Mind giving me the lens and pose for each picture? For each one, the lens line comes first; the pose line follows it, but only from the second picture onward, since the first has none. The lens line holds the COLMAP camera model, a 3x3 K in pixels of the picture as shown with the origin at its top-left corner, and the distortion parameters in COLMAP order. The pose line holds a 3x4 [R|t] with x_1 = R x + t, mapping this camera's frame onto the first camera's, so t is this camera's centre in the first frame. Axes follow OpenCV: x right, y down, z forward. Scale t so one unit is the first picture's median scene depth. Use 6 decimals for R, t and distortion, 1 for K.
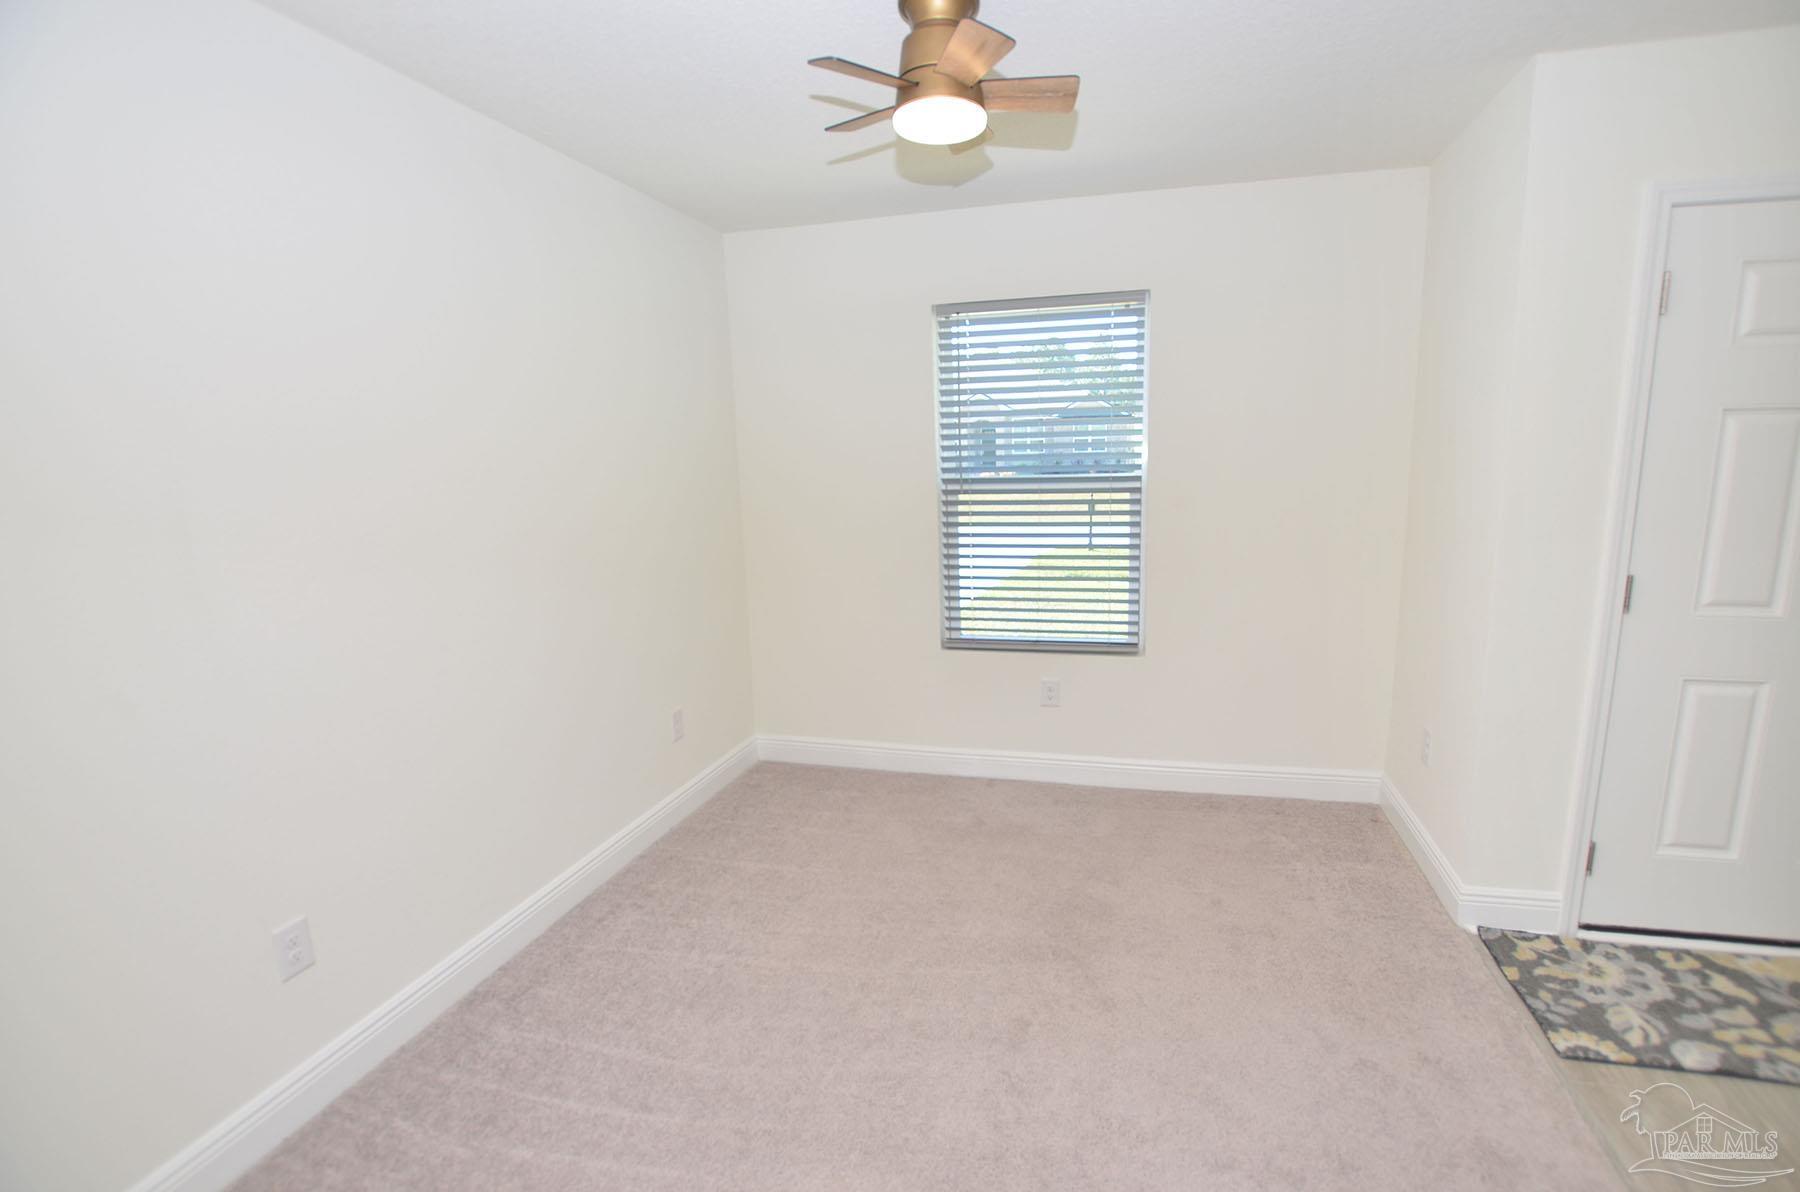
lens RADIAL K [[837.7, 0, 926.9], [0, 837.7, 611.9], [0, 0, 1]] dist [-0.032076, 0.001385]
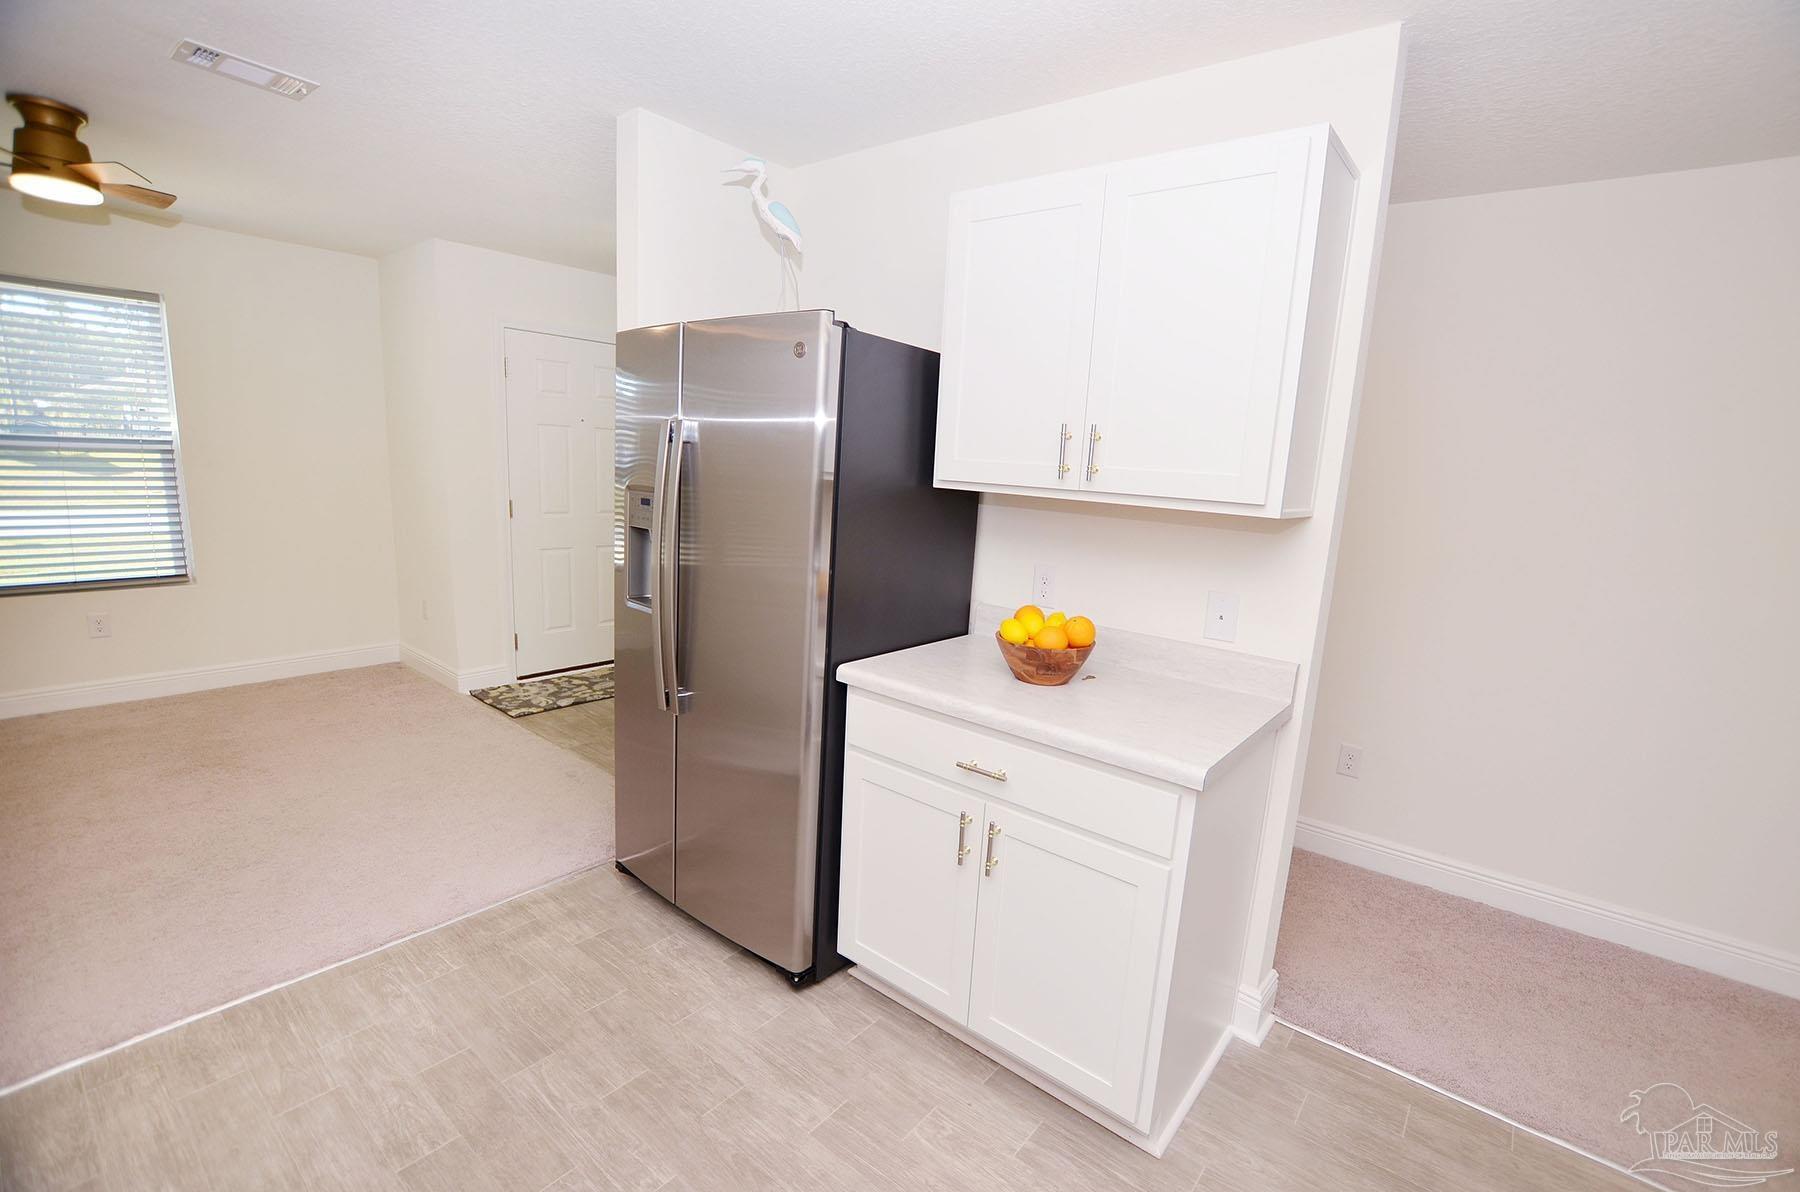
lens RADIAL K [[816.0, 0, 918.1], [0, 816.0, 607.9], [0, 0, 1]] dist [-0.020551, 0.001112]
pose [[0.424499, -0.123876, 0.896914, -0.576495], [0.102708, 0.990791, 0.088232, 0.146699], [-0.899584, 0.054666, 0.433312, -0.794632]]
